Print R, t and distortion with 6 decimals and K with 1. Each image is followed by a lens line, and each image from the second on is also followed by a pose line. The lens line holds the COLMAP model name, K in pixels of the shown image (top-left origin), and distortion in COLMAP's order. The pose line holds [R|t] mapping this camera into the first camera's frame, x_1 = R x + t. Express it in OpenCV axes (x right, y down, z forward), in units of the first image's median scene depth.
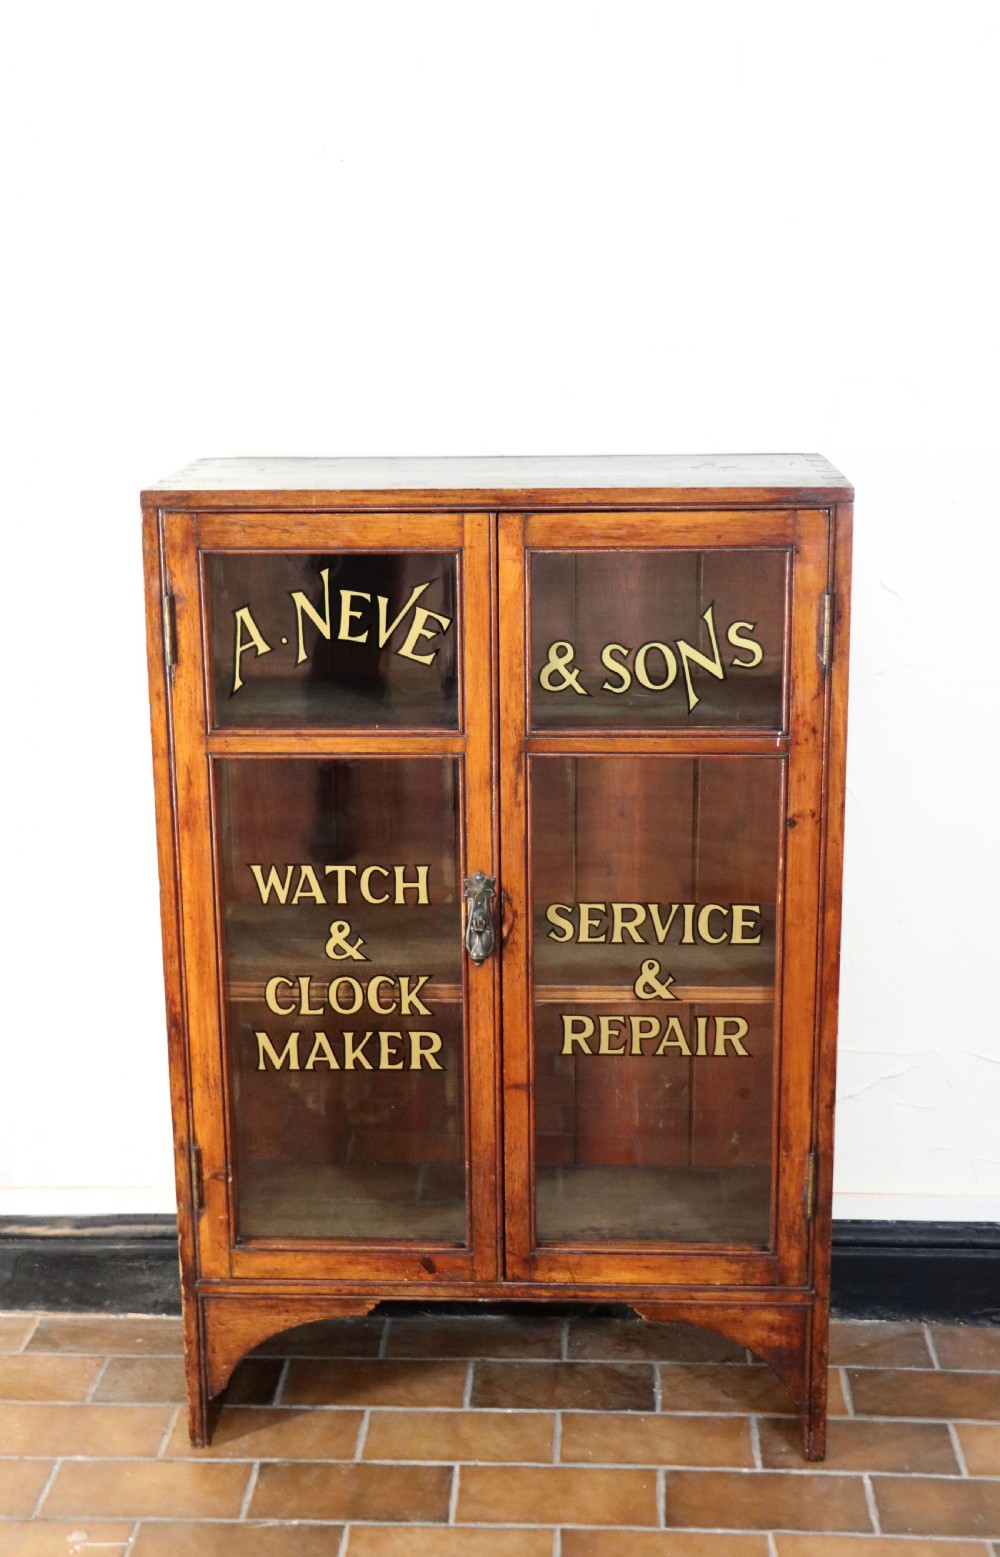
lens RADIAL K [[2032.6, 0, 492.6], [0, 2032.6, 758.2], [0, 0, 1]] dist [0.013786, 0.222231]
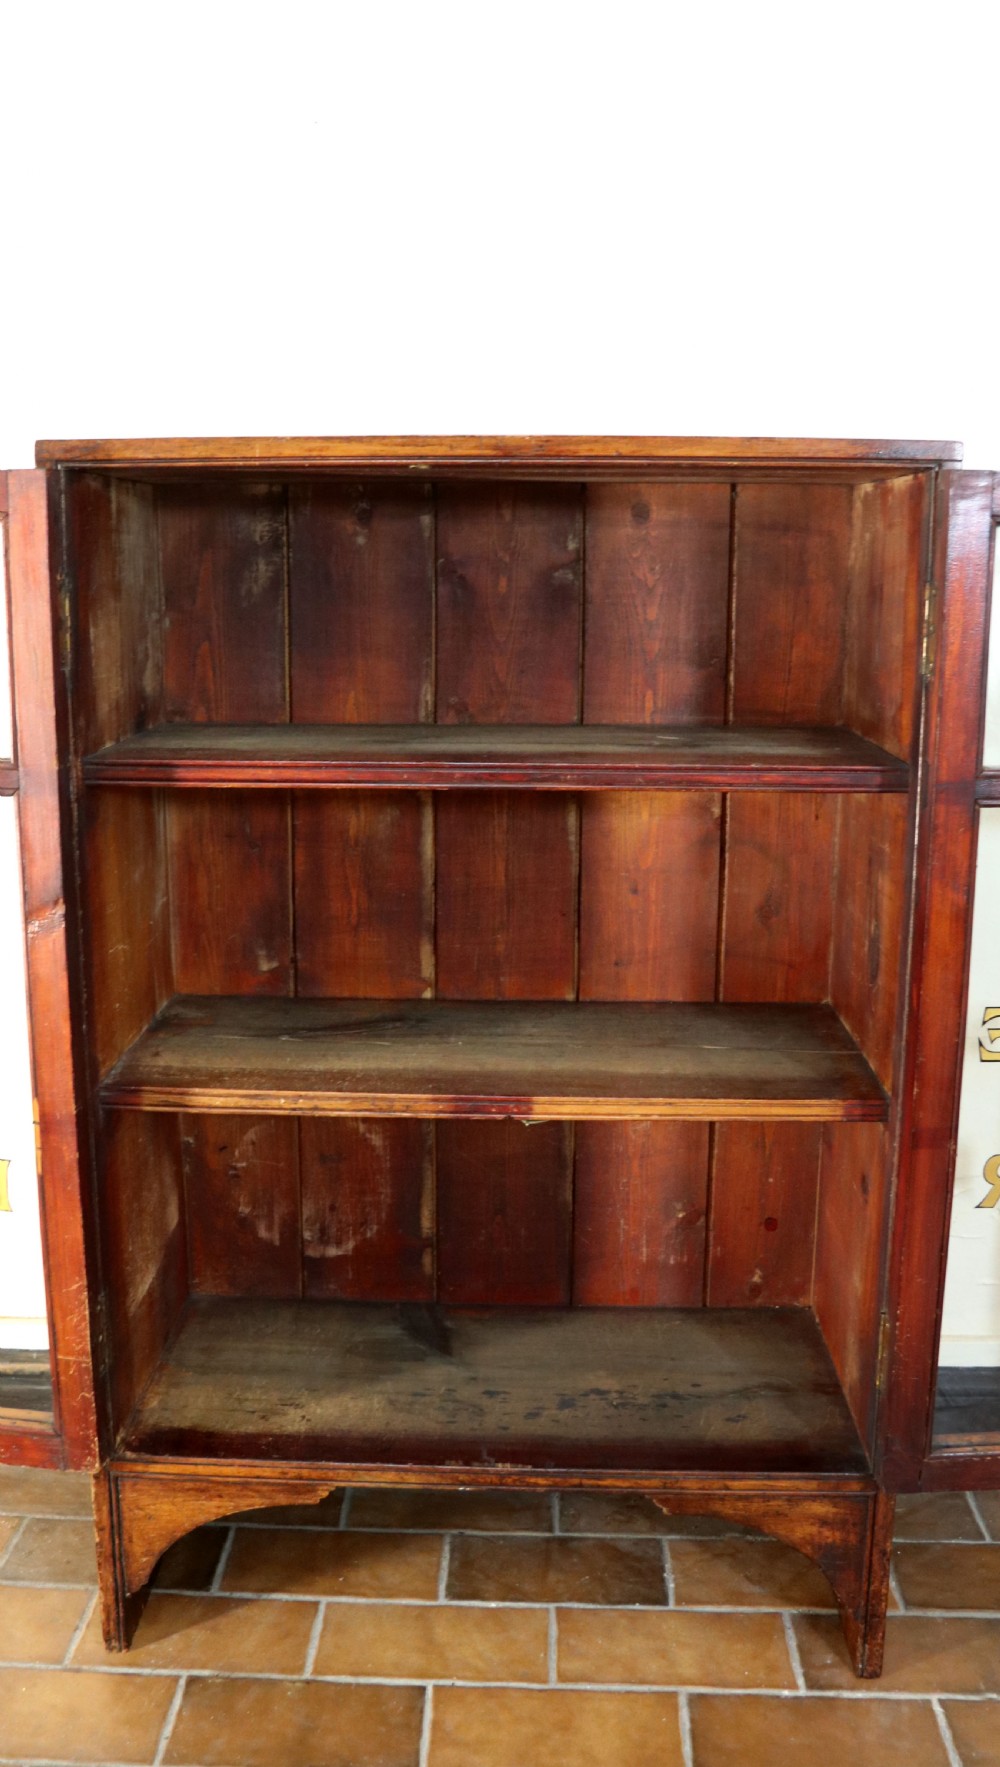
lens RADIAL K [[1512.9, 0, 474.3], [0, 1512.9, 831.3], [0, 0, 1]] dist [-0.142719, 0.121327]
pose [[0.999897, 0.011501, 0.008624, -0.009073], [-0.010929, 0.997913, -0.063639, 0.047598], [-0.009338, 0.063538, 0.997936, 0.420932]]
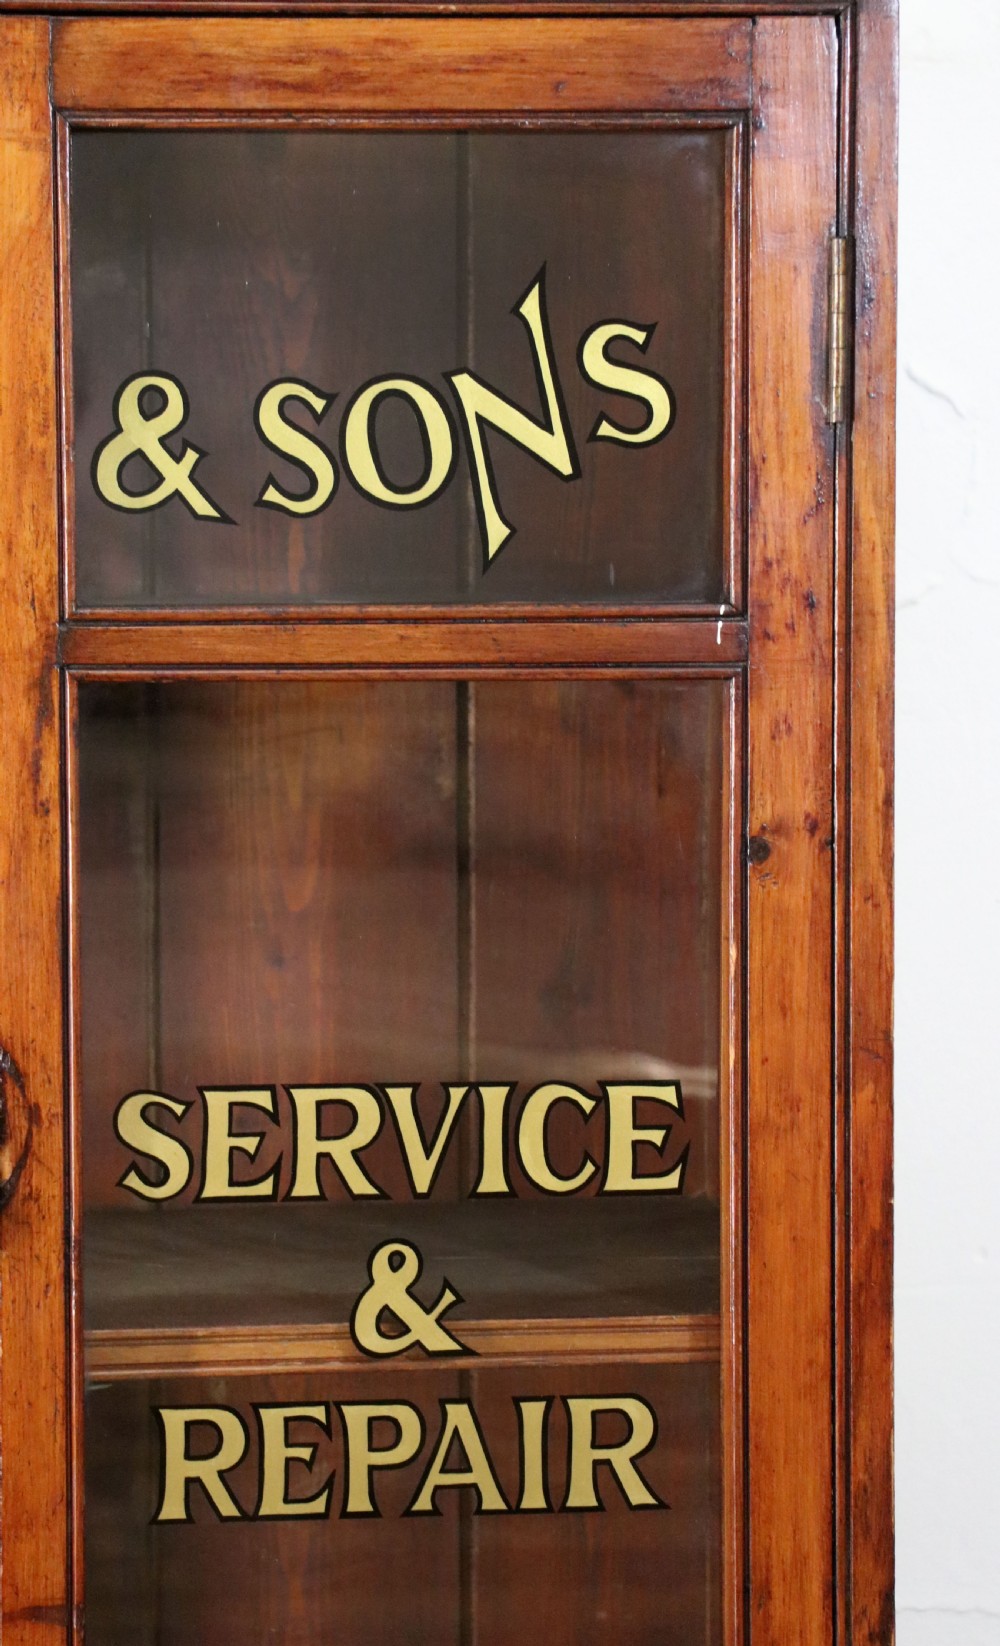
lens RADIAL K [[4550.0, 0, 430.3], [0, 4550.0, 820.4], [0, 0, 1]] dist [0.382696, -0.655289]
pose [[0.988474, -0.005212, 0.151303, -0.042614], [0.029961, 0.986376, -0.161755, 0.158013], [-0.148399, 0.164424, 0.975163, 0.164150]]
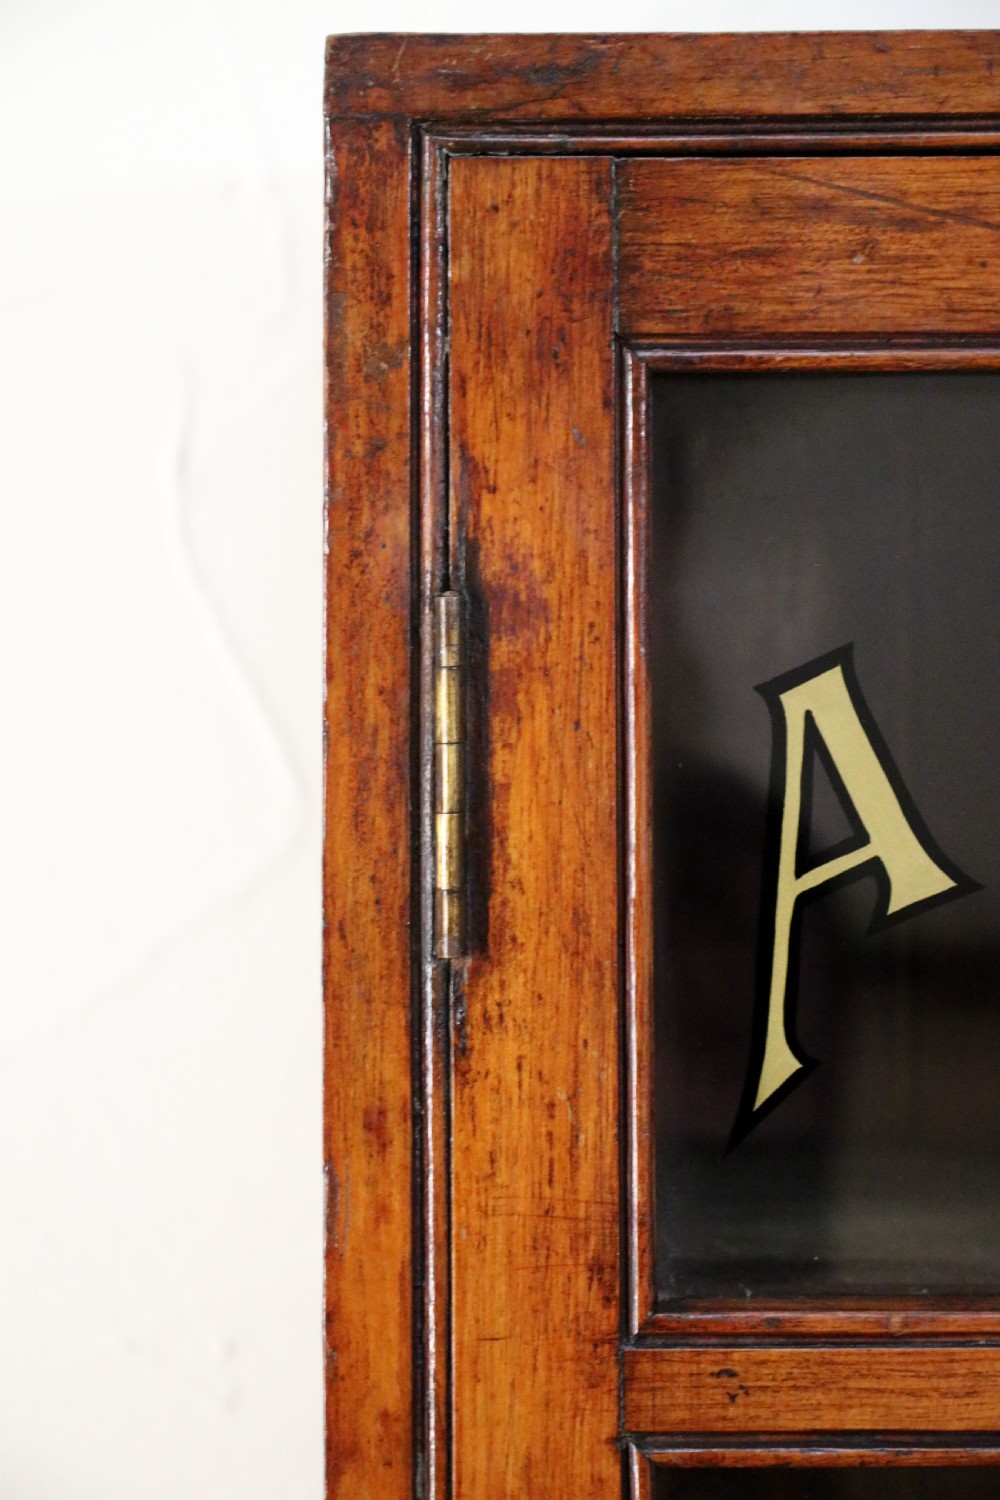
lens RADIAL K [[2450.2, 0, 497.3], [0, 2450.2, 724.6], [0, 0, 1]] dist [0.111837, 0.141396]
pose [[0.996592, 0.004196, 0.082381, -0.166207], [0.013670, 0.976494, -0.215108, -0.017267], [-0.081347, 0.215501, 0.973109, 0.742090]]
